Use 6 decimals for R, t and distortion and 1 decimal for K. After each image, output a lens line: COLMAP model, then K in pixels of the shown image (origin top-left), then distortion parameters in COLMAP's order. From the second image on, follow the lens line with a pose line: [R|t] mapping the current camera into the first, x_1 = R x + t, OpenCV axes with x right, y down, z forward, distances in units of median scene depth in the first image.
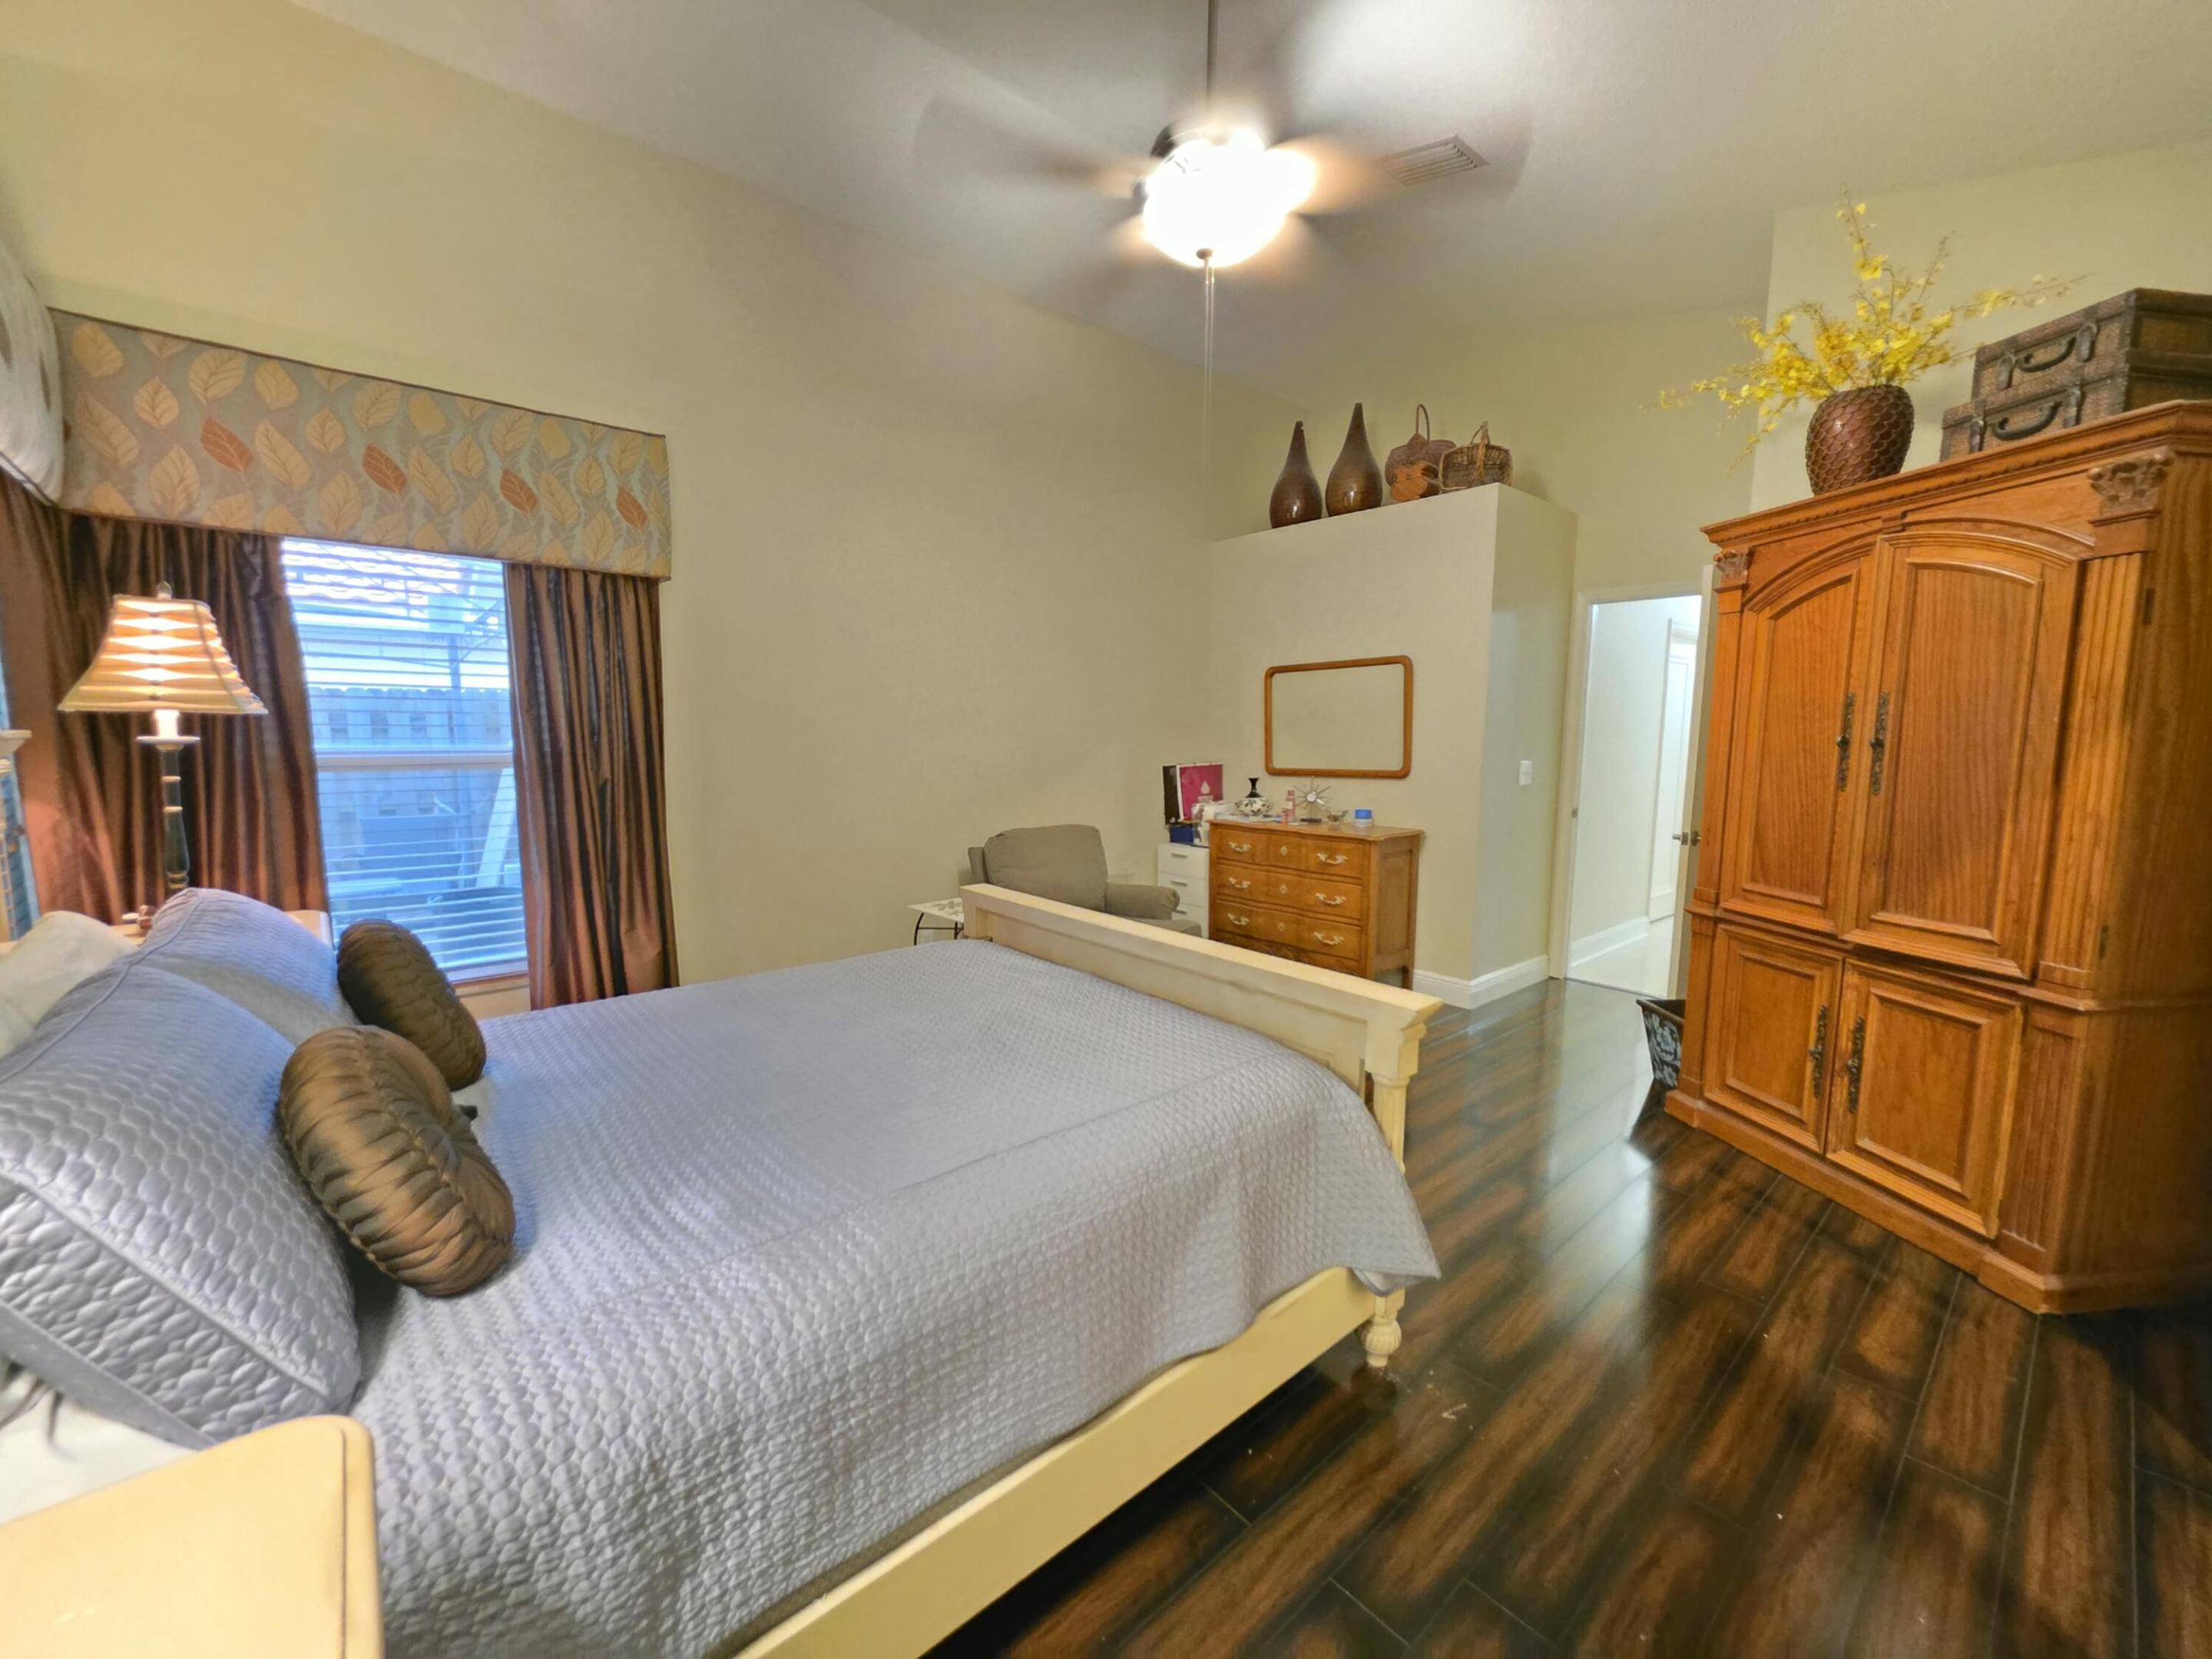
lens RADIAL K [[888.7, 0, 1096.7], [0, 888.7, 831.7], [0, 0, 1]] dist [-0.001099, -0.000293]
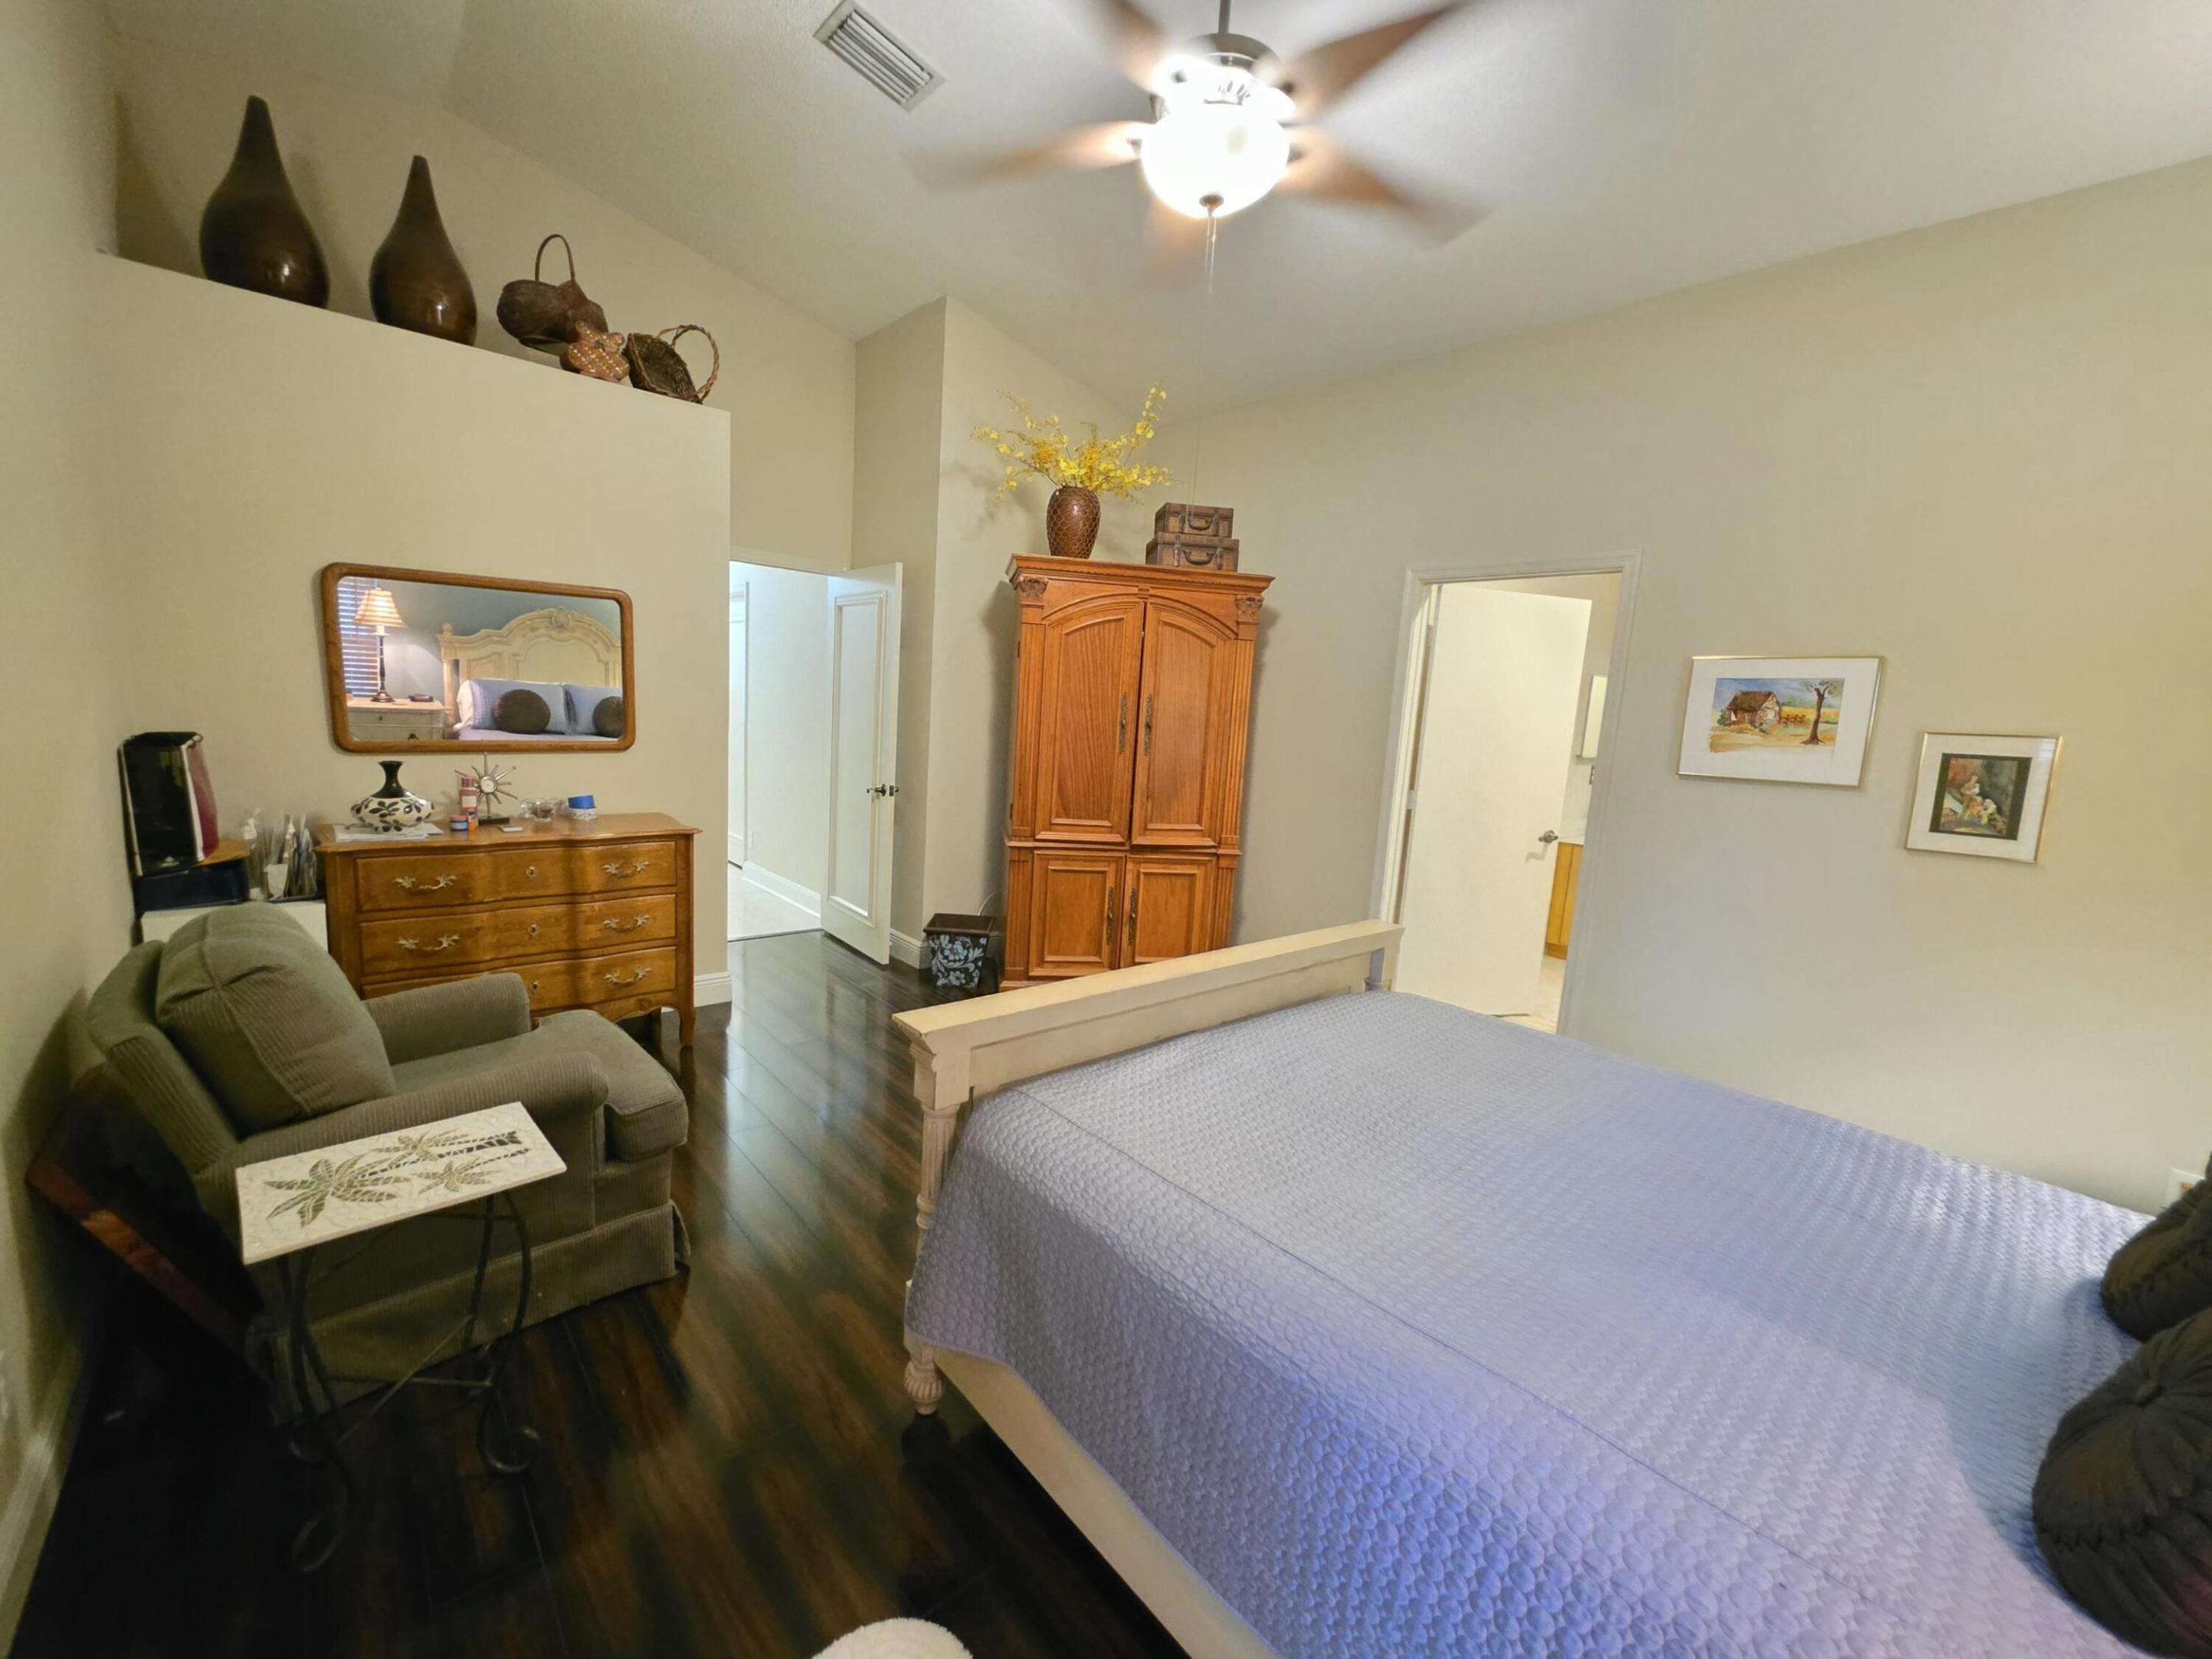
lens RADIAL K [[888.7, 0, 1096.7], [0, 888.7, 831.7], [0, 0, 1]] dist [-0.001099, -0.000293]
pose [[0.000452, -0.150804, 0.988564, -0.790360], [0.054434, 0.987102, 0.150556, -0.153590], [-0.998517, 0.053743, 0.008655, 1.054786]]
